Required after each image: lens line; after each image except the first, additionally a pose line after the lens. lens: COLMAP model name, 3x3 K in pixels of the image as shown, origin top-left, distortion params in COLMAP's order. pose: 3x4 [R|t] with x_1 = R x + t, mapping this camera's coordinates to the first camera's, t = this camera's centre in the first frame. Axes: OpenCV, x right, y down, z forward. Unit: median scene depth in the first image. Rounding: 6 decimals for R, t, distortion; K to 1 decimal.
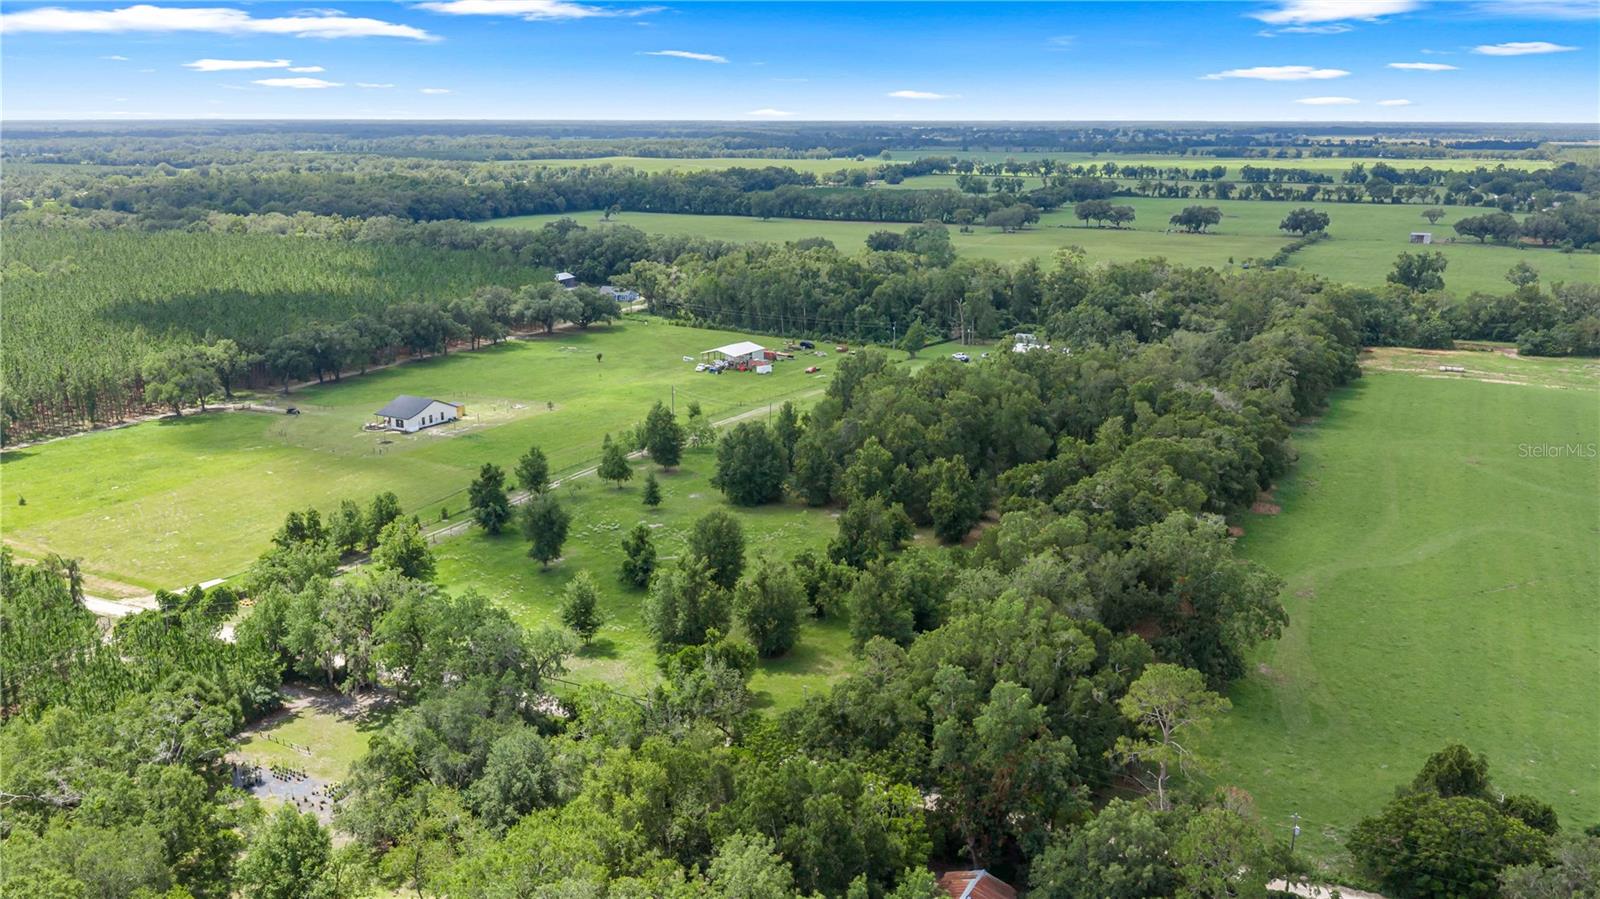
lens RADIAL K [[1322.2, 0, 795.9], [0, 1322.2, 454.3], [0, 0, 1]] dist [0.023905, -0.053475]
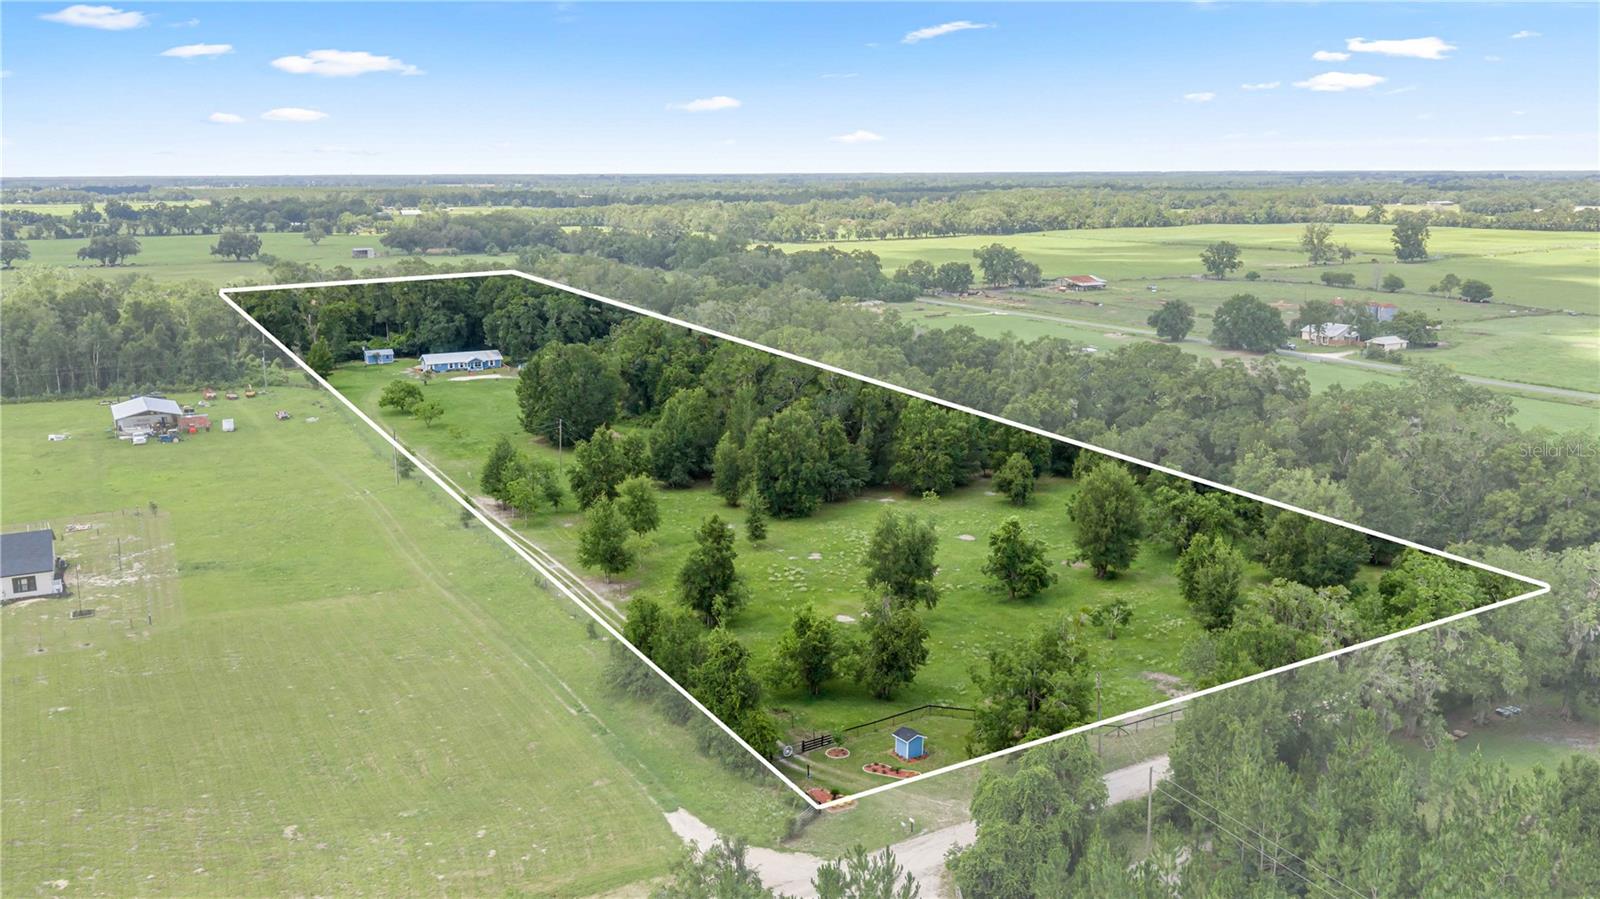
lens RADIAL K [[1322.2, 0, 798.1], [0, 1322.2, 449.1], [0, 0, 1]] dist [0.023905, -0.053475]
pose [[0.526040, -0.178261, 0.831568, -0.378937], [0.214585, 0.973970, 0.073043, -0.032170], [-0.822943, 0.140019, 0.550599, 0.310487]]
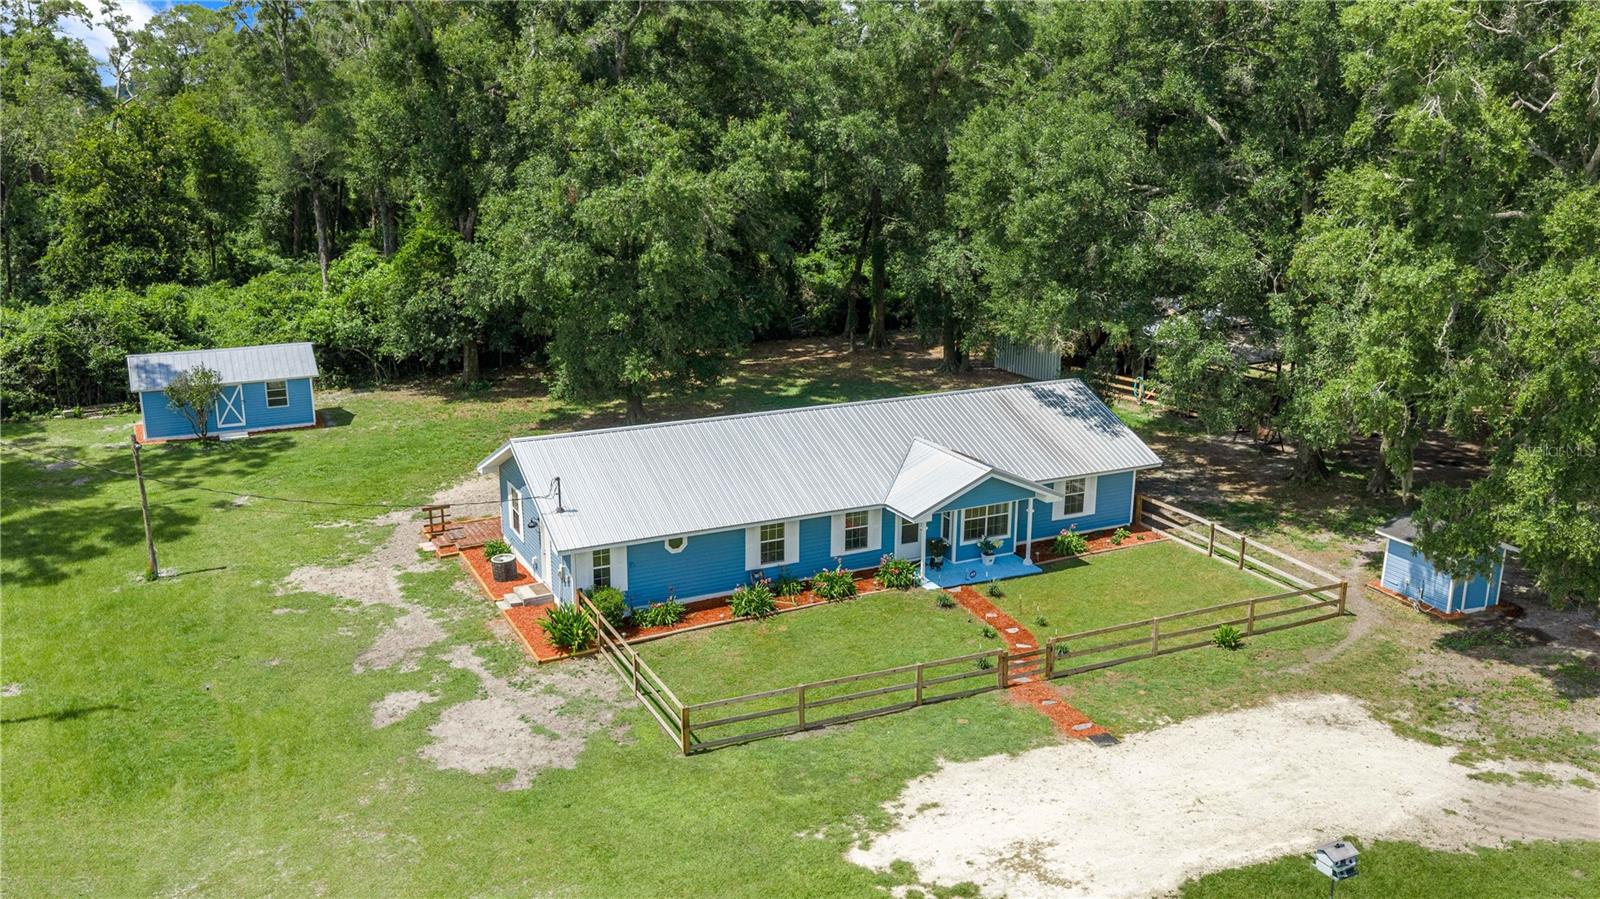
lens RADIAL K [[1322.2, 0, 798.2], [0, 1322.2, 453.4], [0, 0, 1]] dist [0.023905, -0.053475]
pose [[0.555811, -0.215546, 0.802878, 0.094151], [0.201483, 0.971933, 0.121450, -0.081143], [-0.806522, 0.094263, 0.583640, 0.838007]]
